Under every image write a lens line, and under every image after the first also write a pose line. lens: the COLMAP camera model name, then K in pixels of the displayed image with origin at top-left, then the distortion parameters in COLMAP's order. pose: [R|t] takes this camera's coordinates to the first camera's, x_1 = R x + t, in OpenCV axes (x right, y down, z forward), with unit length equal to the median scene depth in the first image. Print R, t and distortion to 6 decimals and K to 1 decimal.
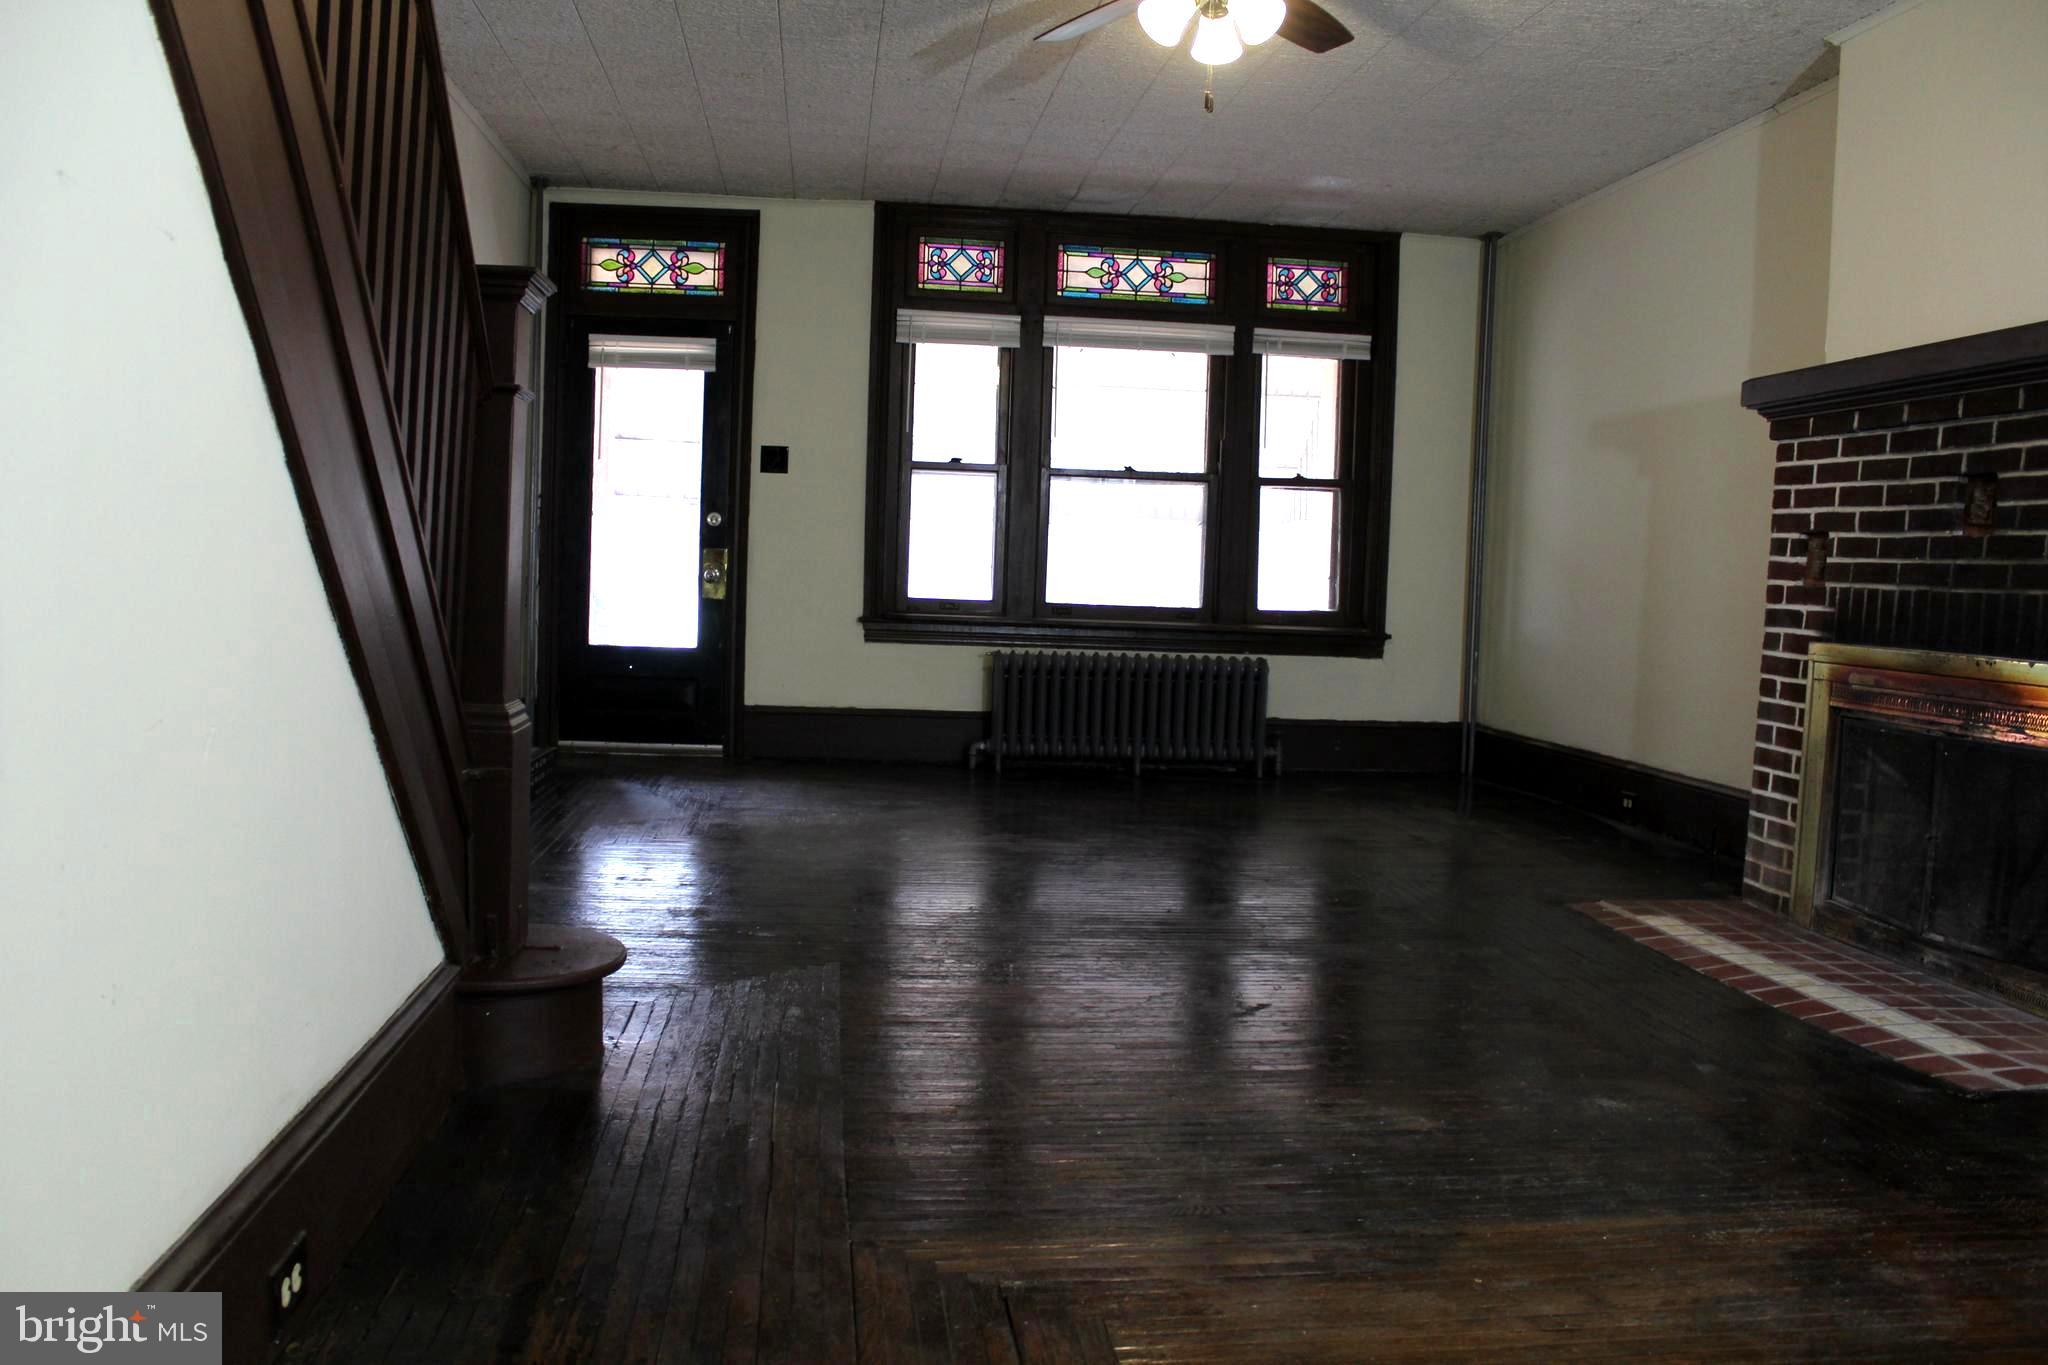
lens RADIAL K [[1670.5, 0, 1009.7], [0, 1670.5, 707.8], [0, 0, 1]] dist [-0.171054, 0.154966]
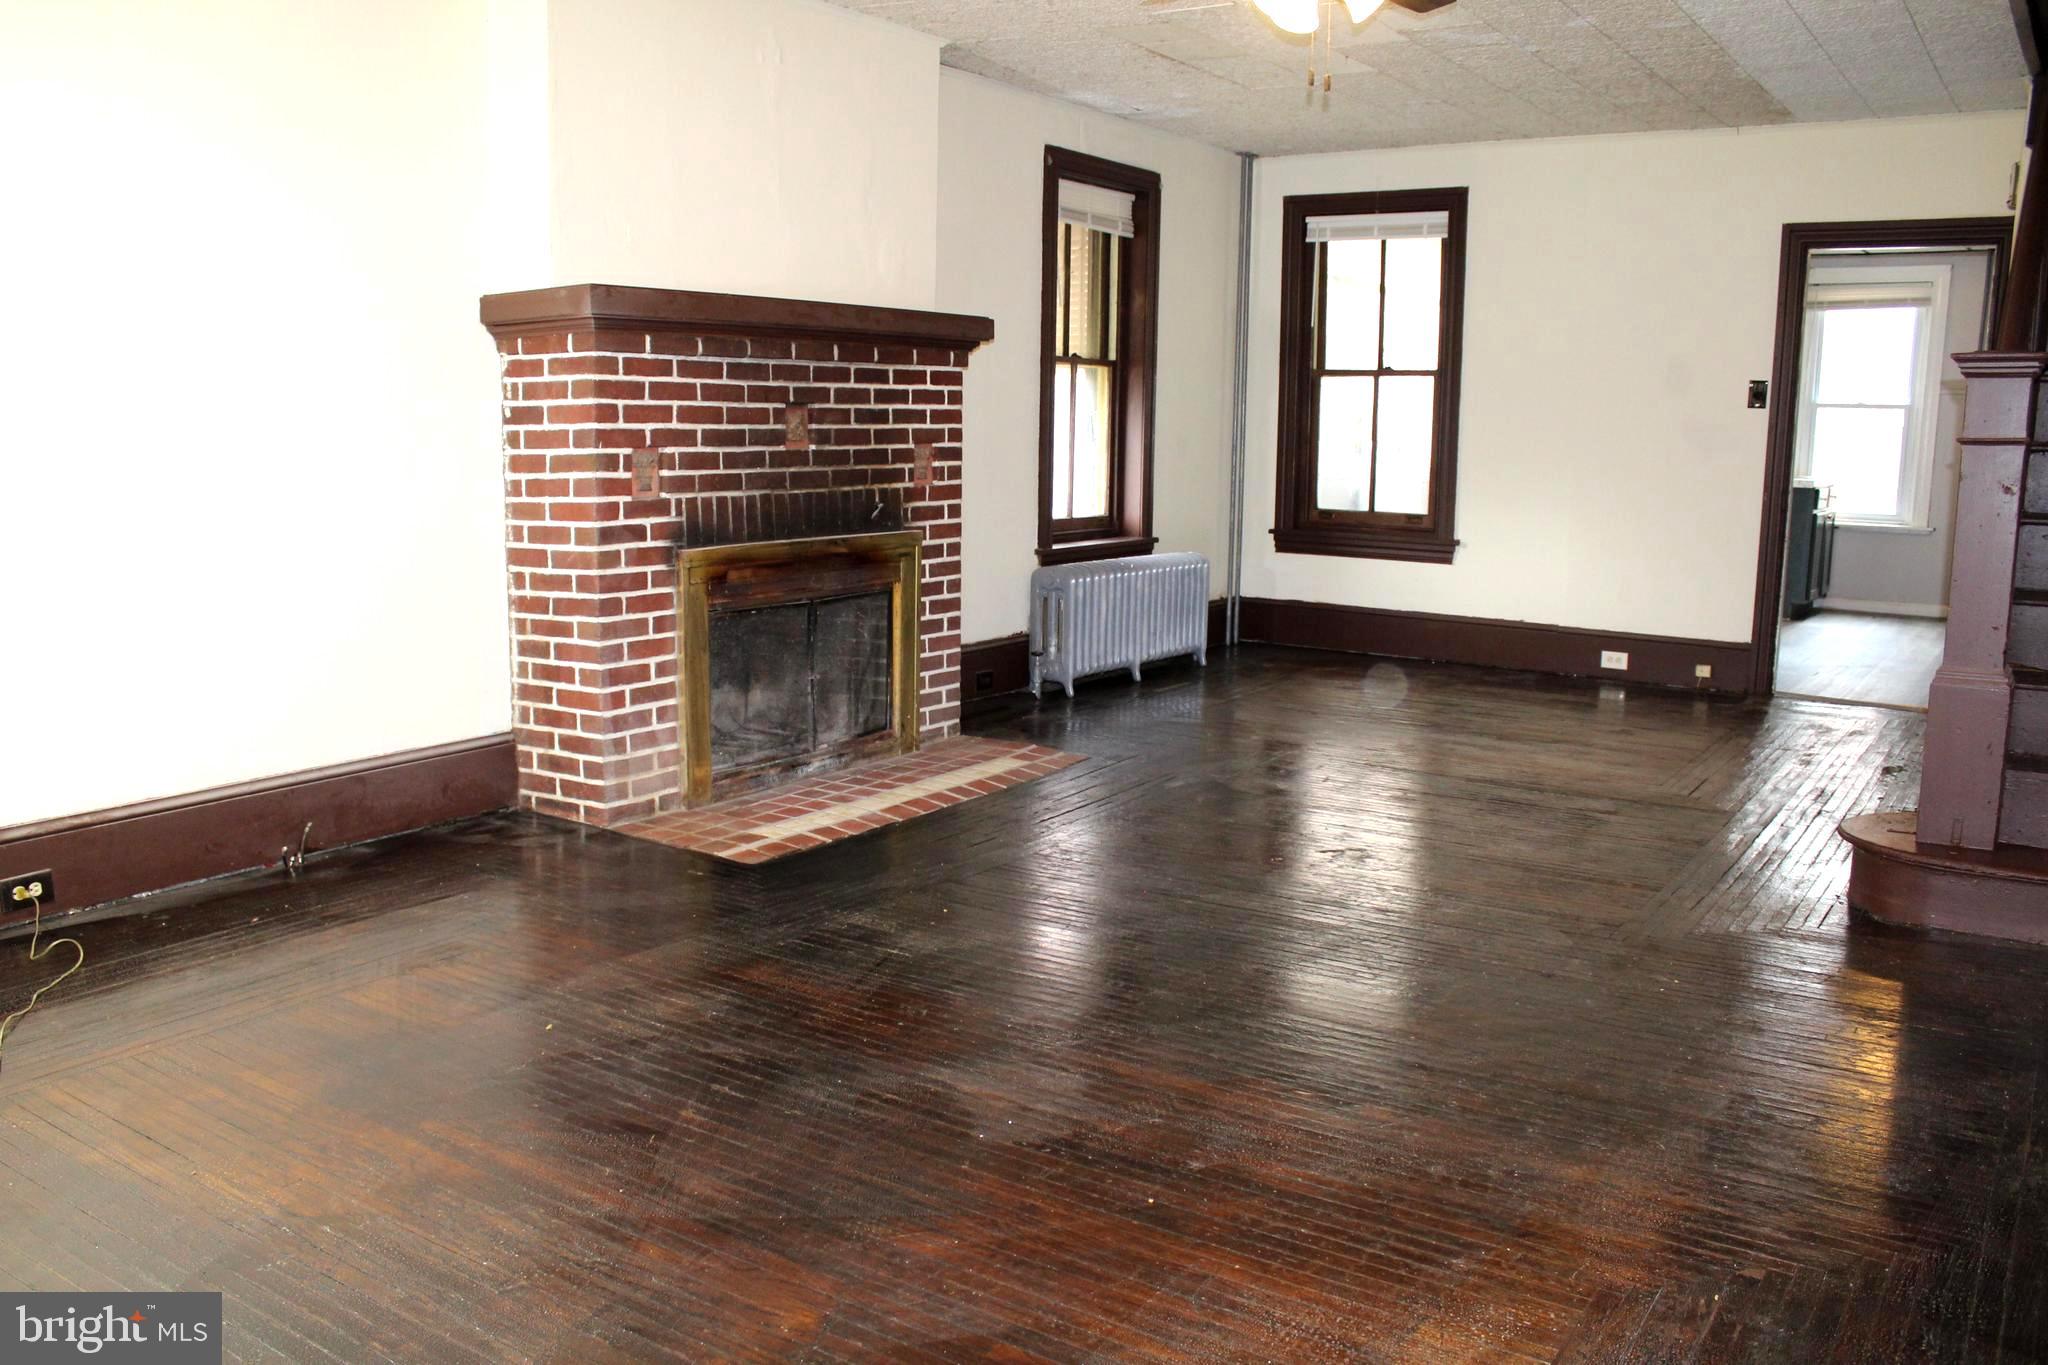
lens RADIAL K [[1670.5, 0, 1009.7], [0, 1670.5, 707.8], [0, 0, 1]] dist [-0.171054, 0.154966]
pose [[-0.758863, -0.155663, 0.632374, -0.225246], [0.018223, 0.965559, 0.259547, -0.131607], [-0.650996, 0.208484, -0.729890, 0.999894]]
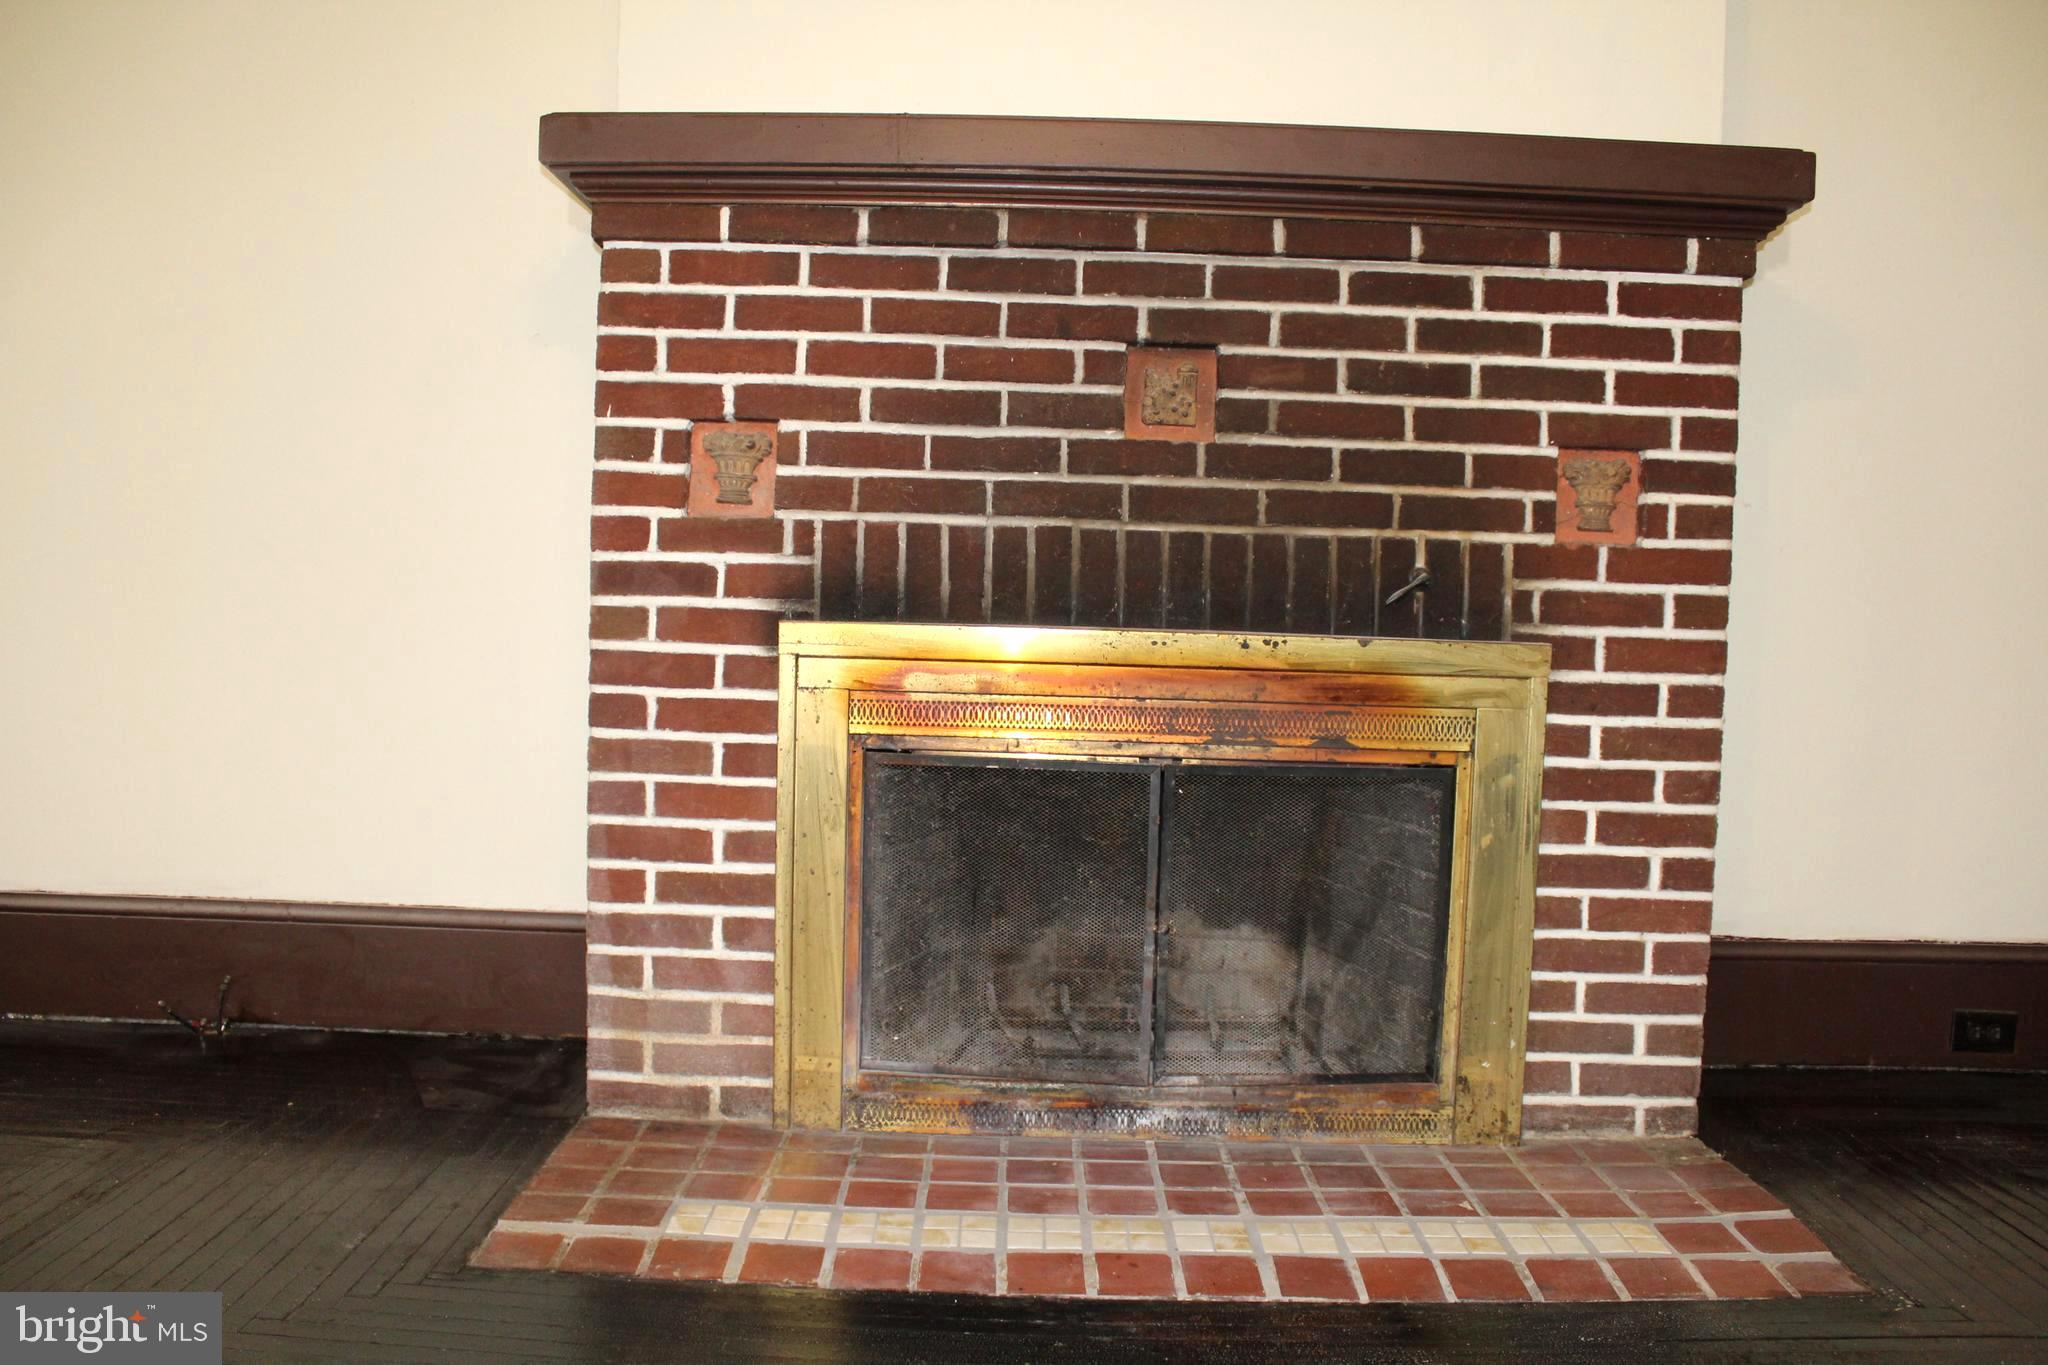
lens RADIAL K [[1670.5, 0, 1009.7], [0, 1670.5, 707.8], [0, 0, 1]] dist [-0.171054, 0.154966]
pose [[0.121157, -0.101118, 0.987469, -0.030832], [0.062776, 0.993587, 0.094042, -0.035386], [-0.990646, 0.050595, 0.126728, 0.507695]]
